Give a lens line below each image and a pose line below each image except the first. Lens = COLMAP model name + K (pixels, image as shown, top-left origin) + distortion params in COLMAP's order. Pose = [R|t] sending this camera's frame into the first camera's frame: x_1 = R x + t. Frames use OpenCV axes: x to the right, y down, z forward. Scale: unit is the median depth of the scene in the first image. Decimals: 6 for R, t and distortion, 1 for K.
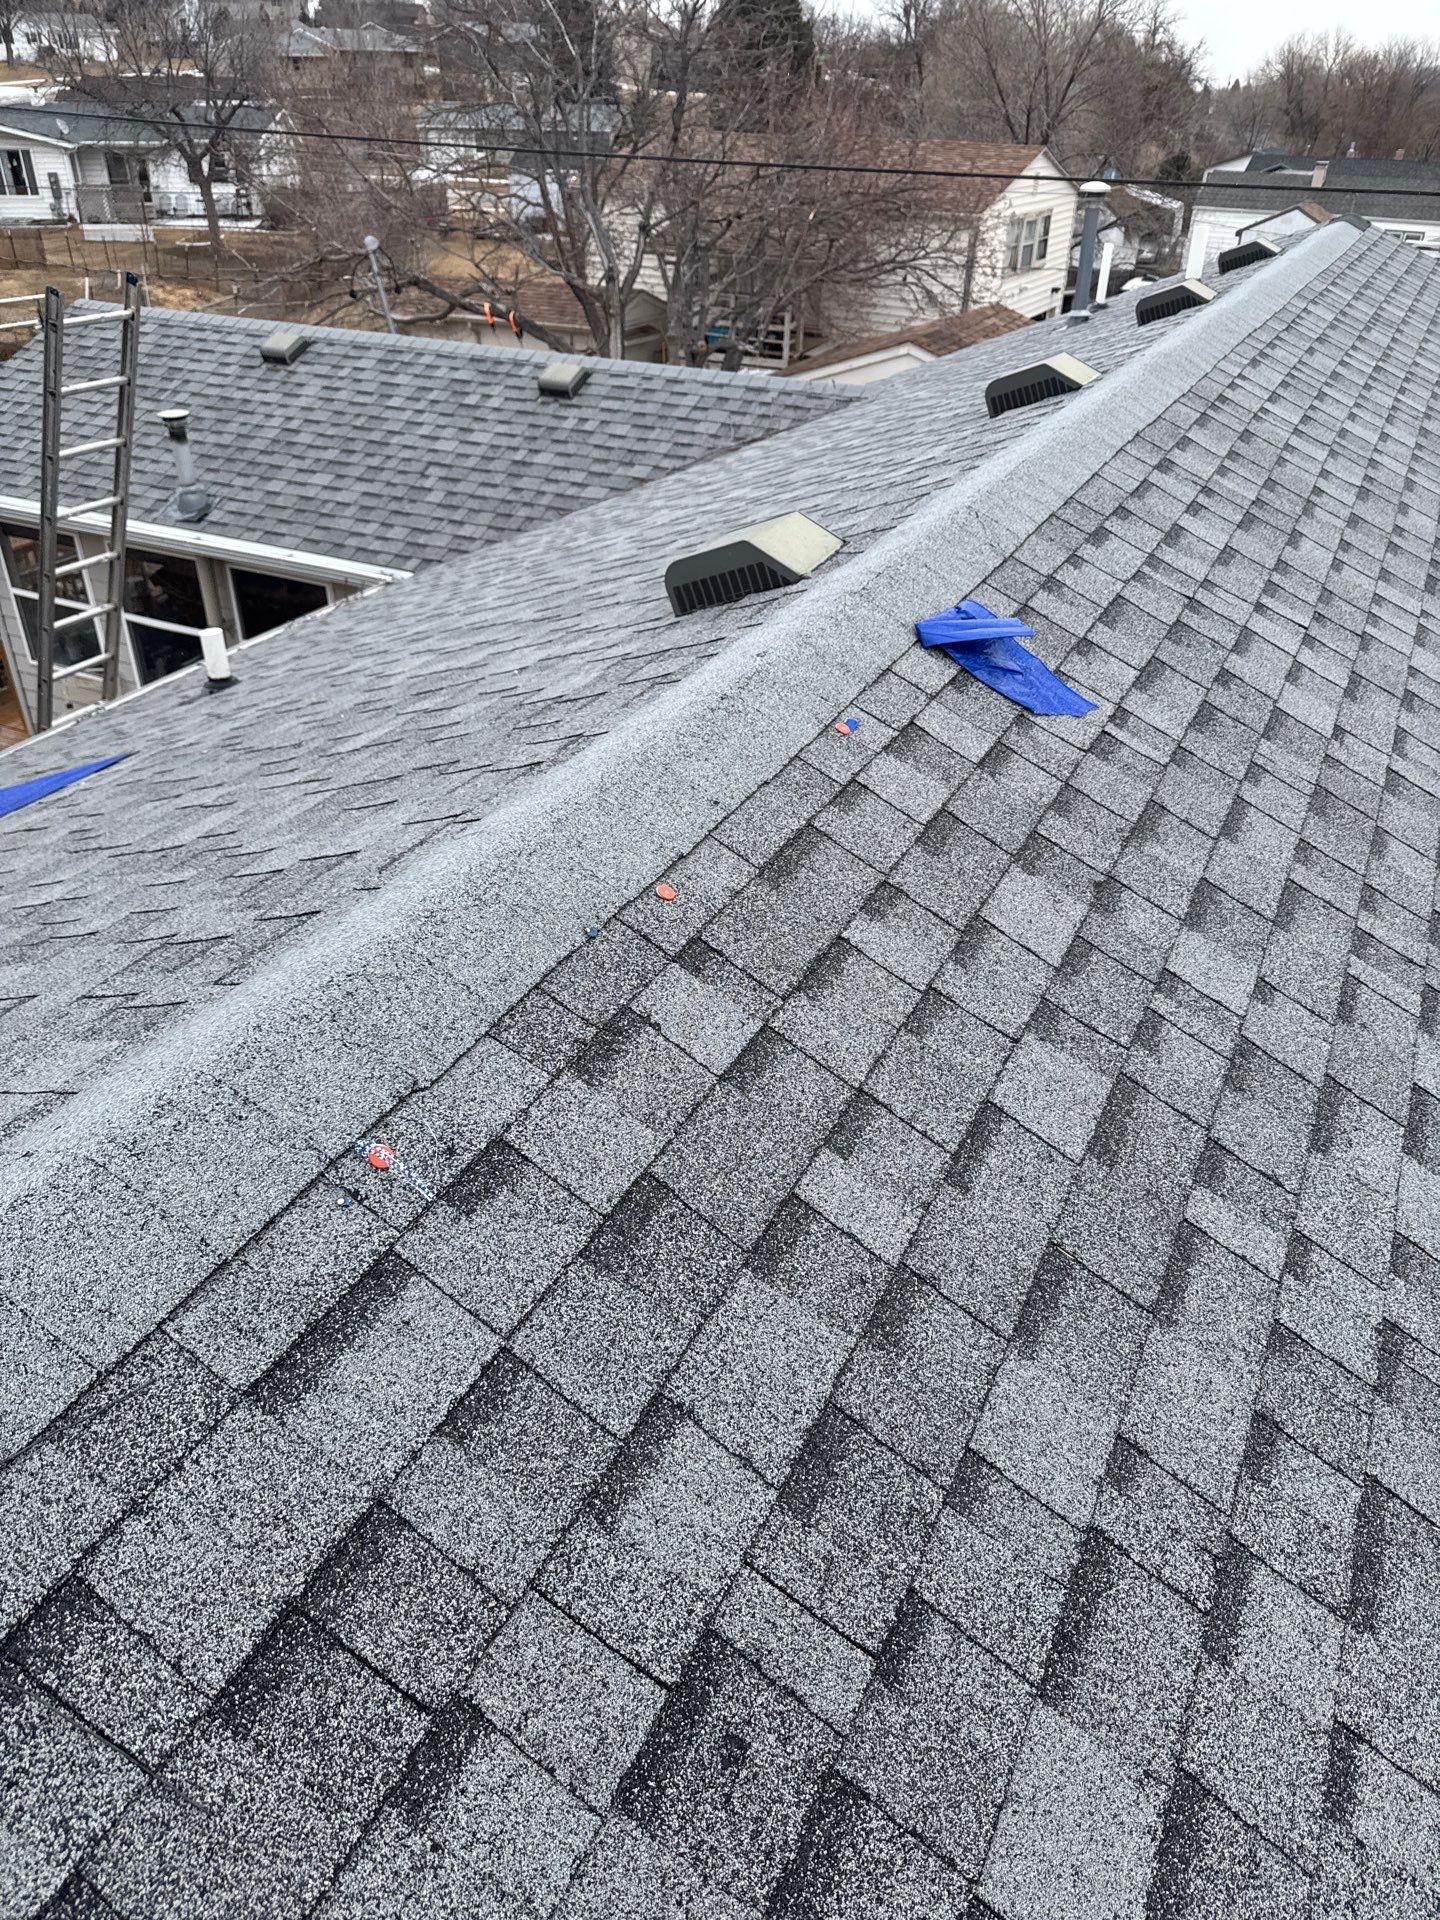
lens RADIAL K [[1377.7, 0, 729.5], [0, 1377.7, 965.0], [0, 0, 1]] dist [0.011248, 0.003537]
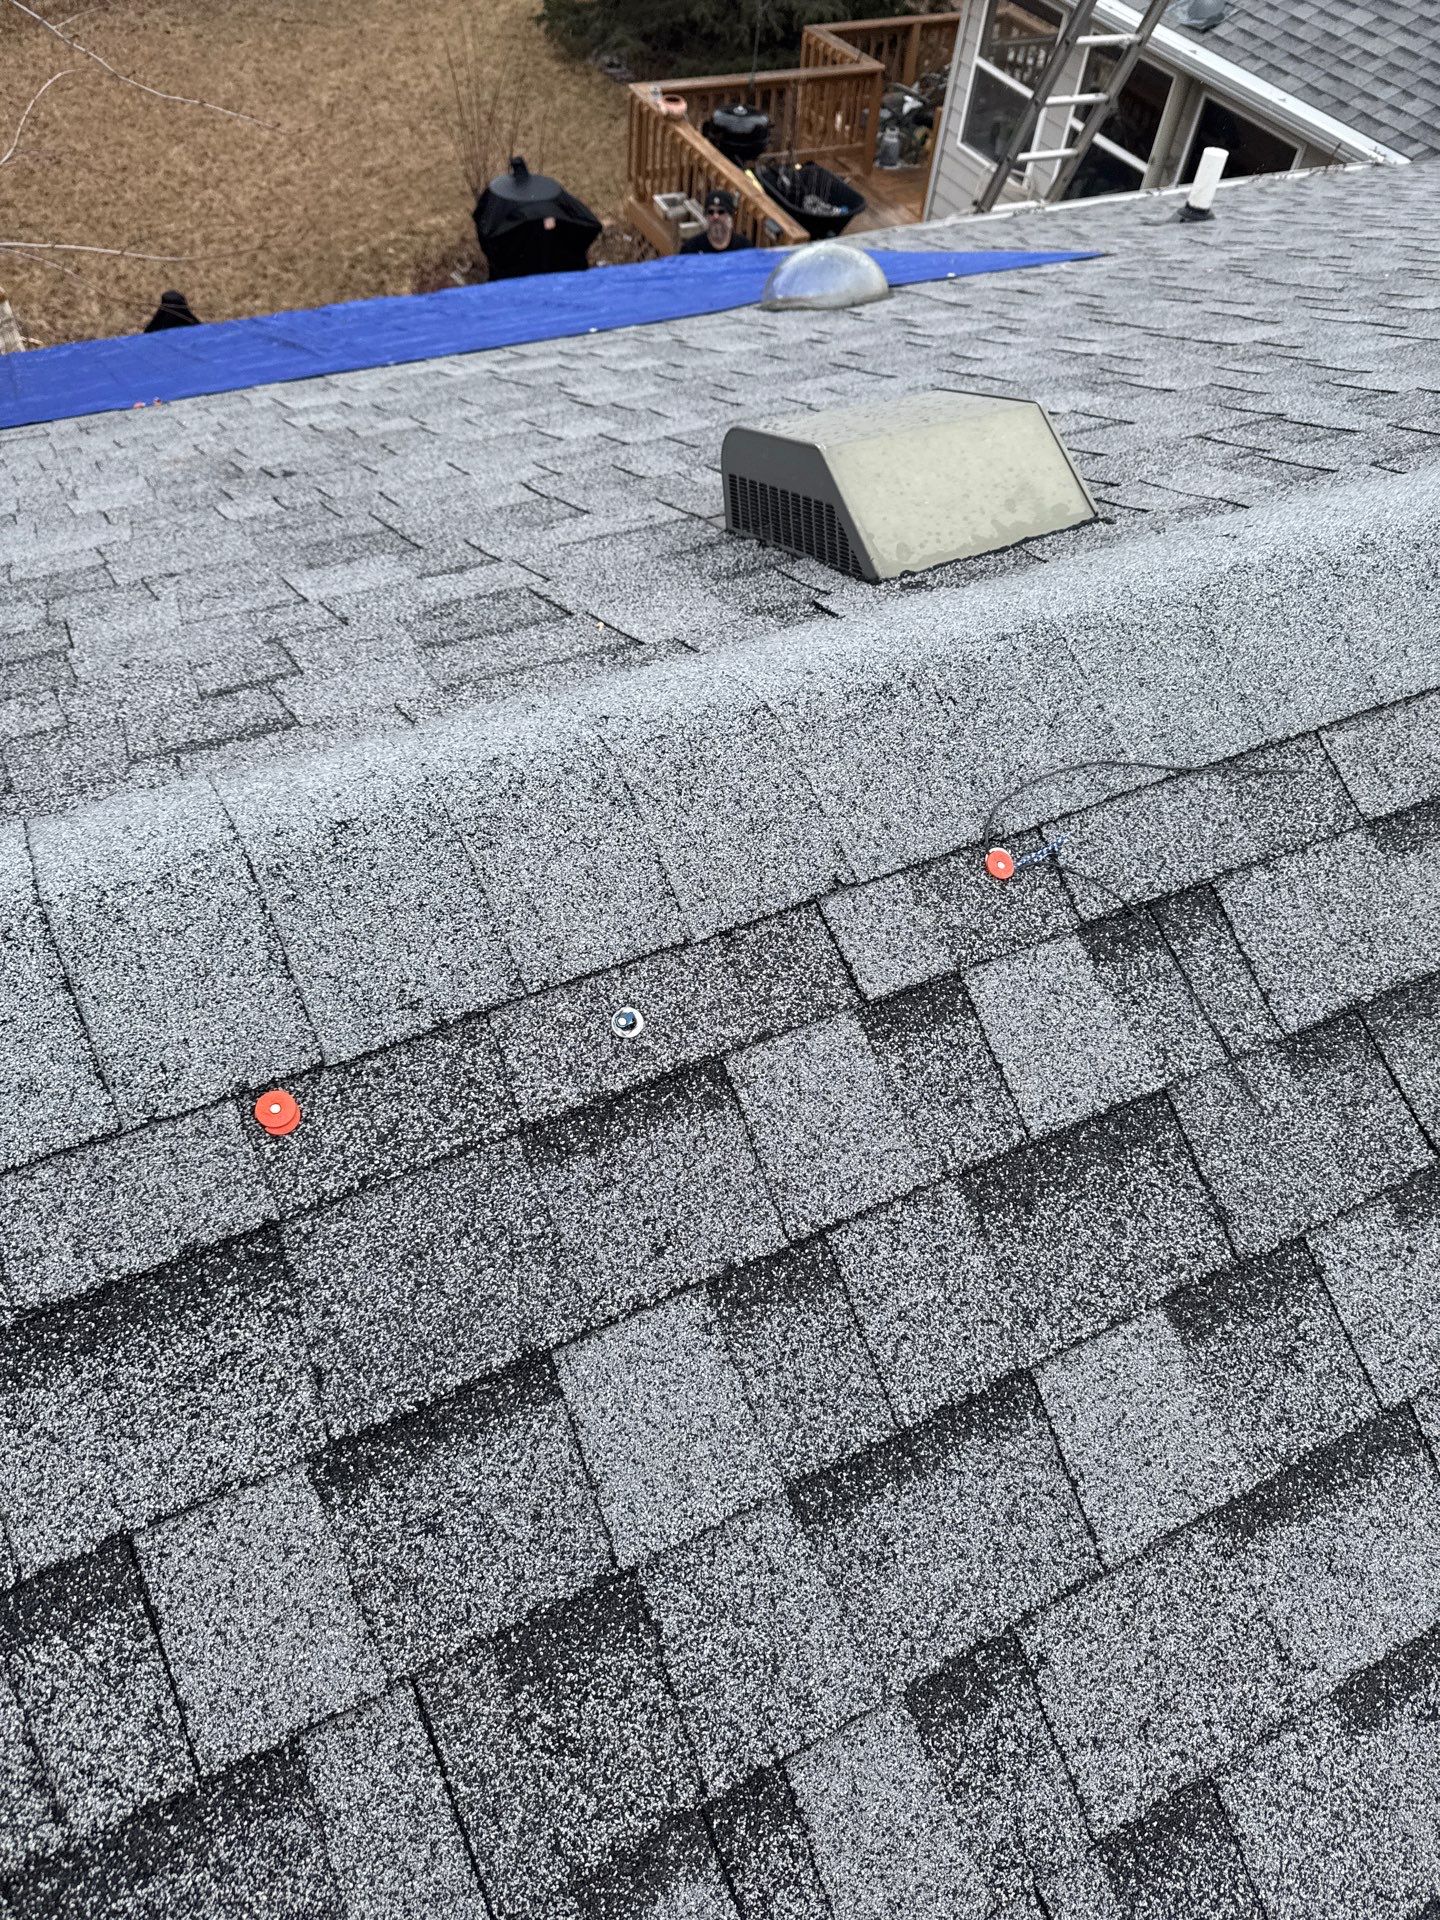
lens RADIAL K [[1389.5, 0, 713.9], [0, 1389.5, 952.7], [0, 0, 1]] dist [0.018797, -0.013782]
pose [[0.803892, 0.491757, -0.334563, -0.042337], [-0.394440, 0.861796, 0.318945, 0.030910], [0.445168, -0.124432, 0.886759, -0.022120]]
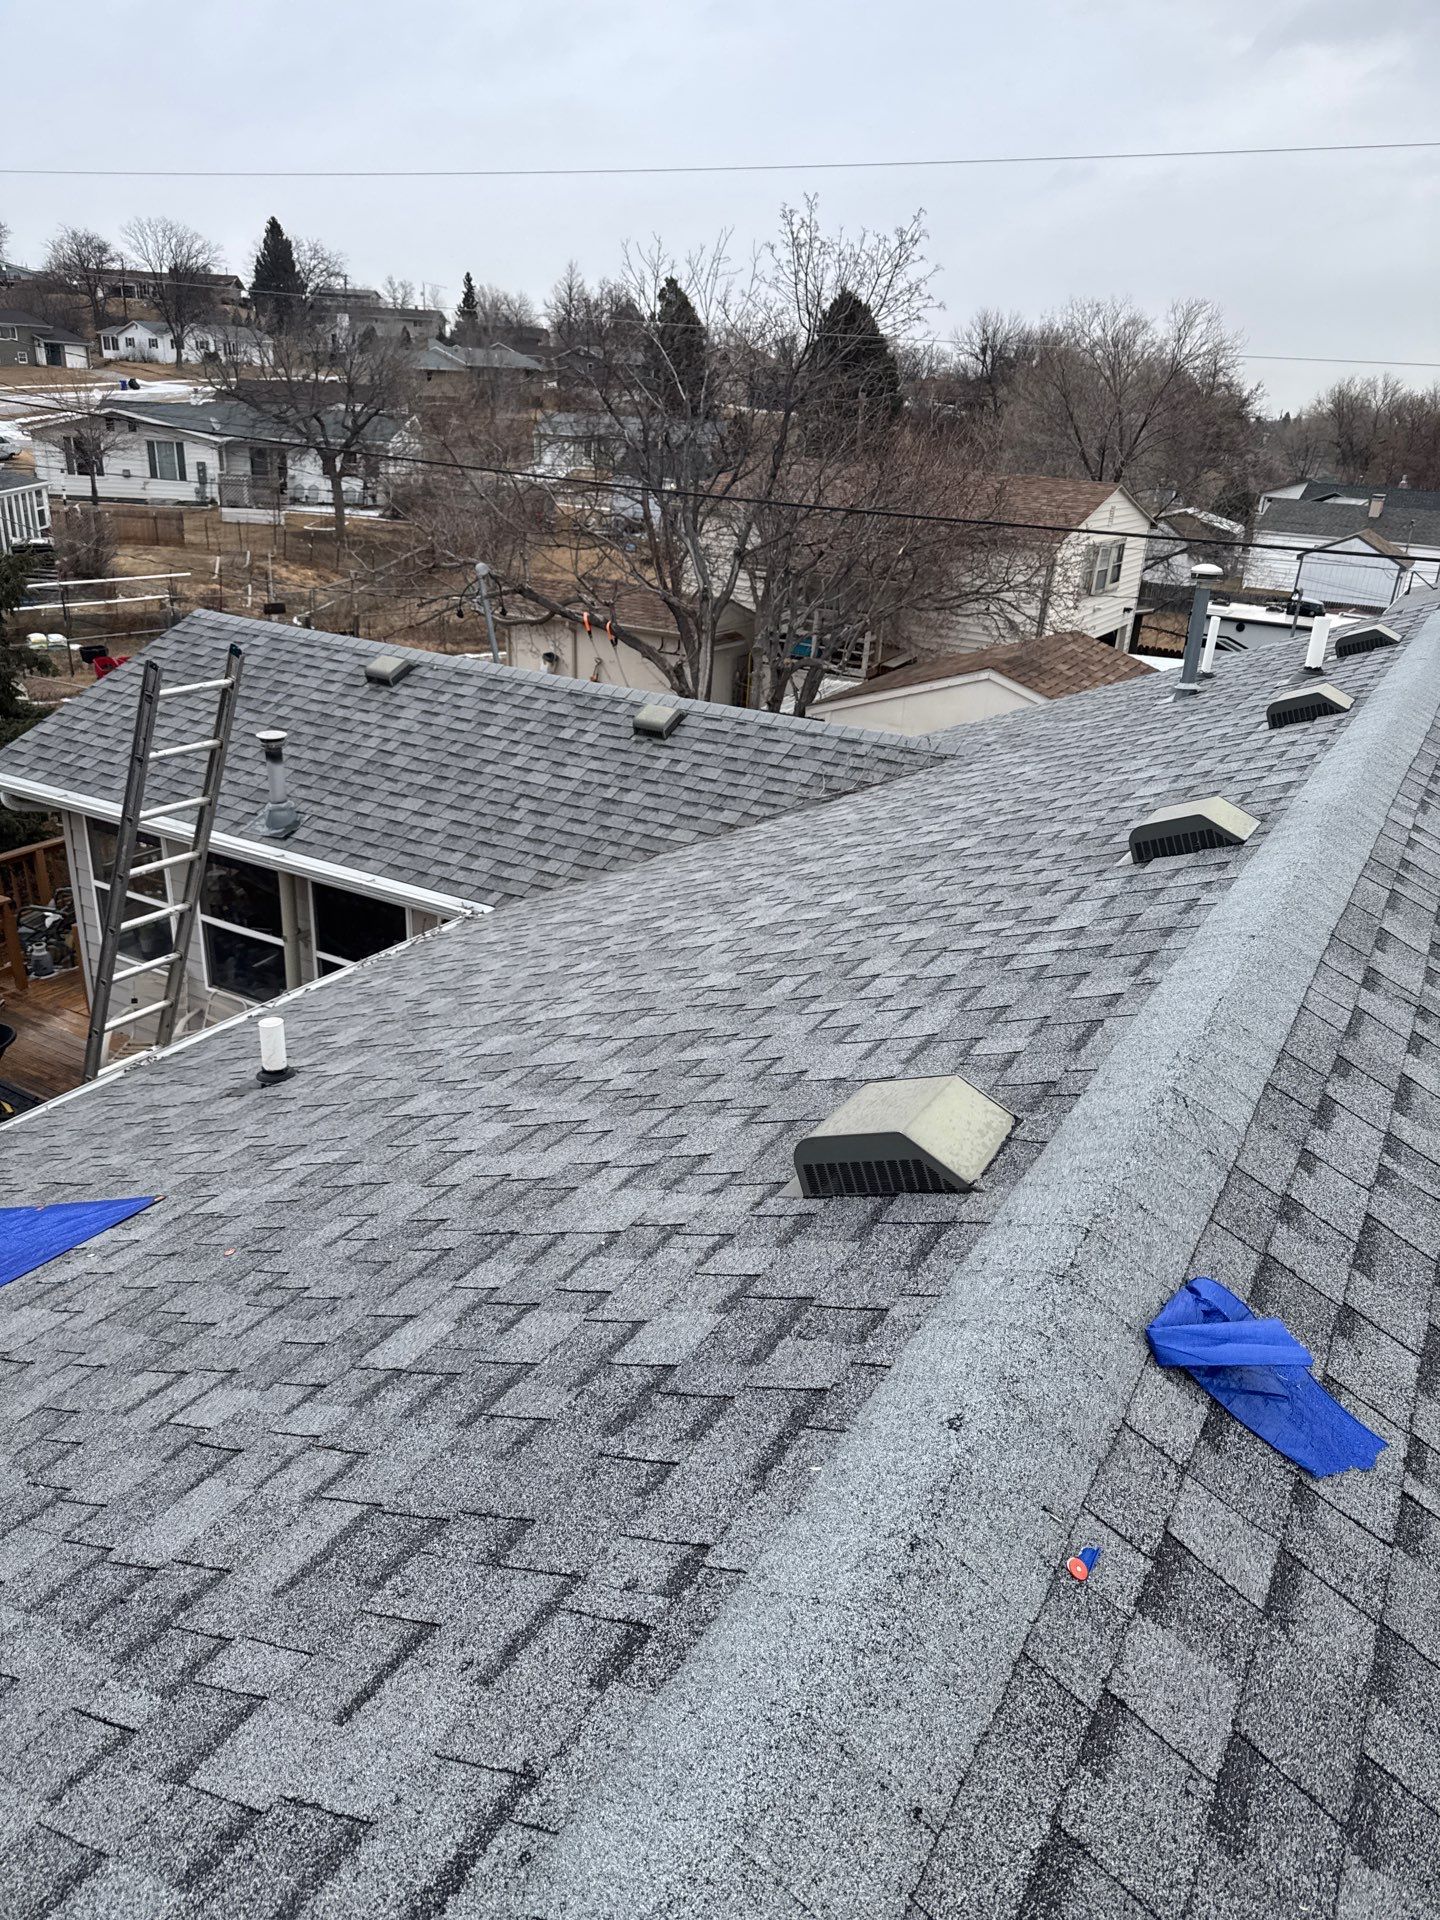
lens RADIAL K [[1341.8, 0, 719.0], [0, 1341.8, 977.2], [0, 0, 1]] dist [0.125836, -0.166653]
pose [[0.997271, 0.057213, -0.046660, -0.020042], [-0.064187, 0.984189, -0.165083, -0.081642], [0.036477, 0.167628, 0.985175, 0.062194]]
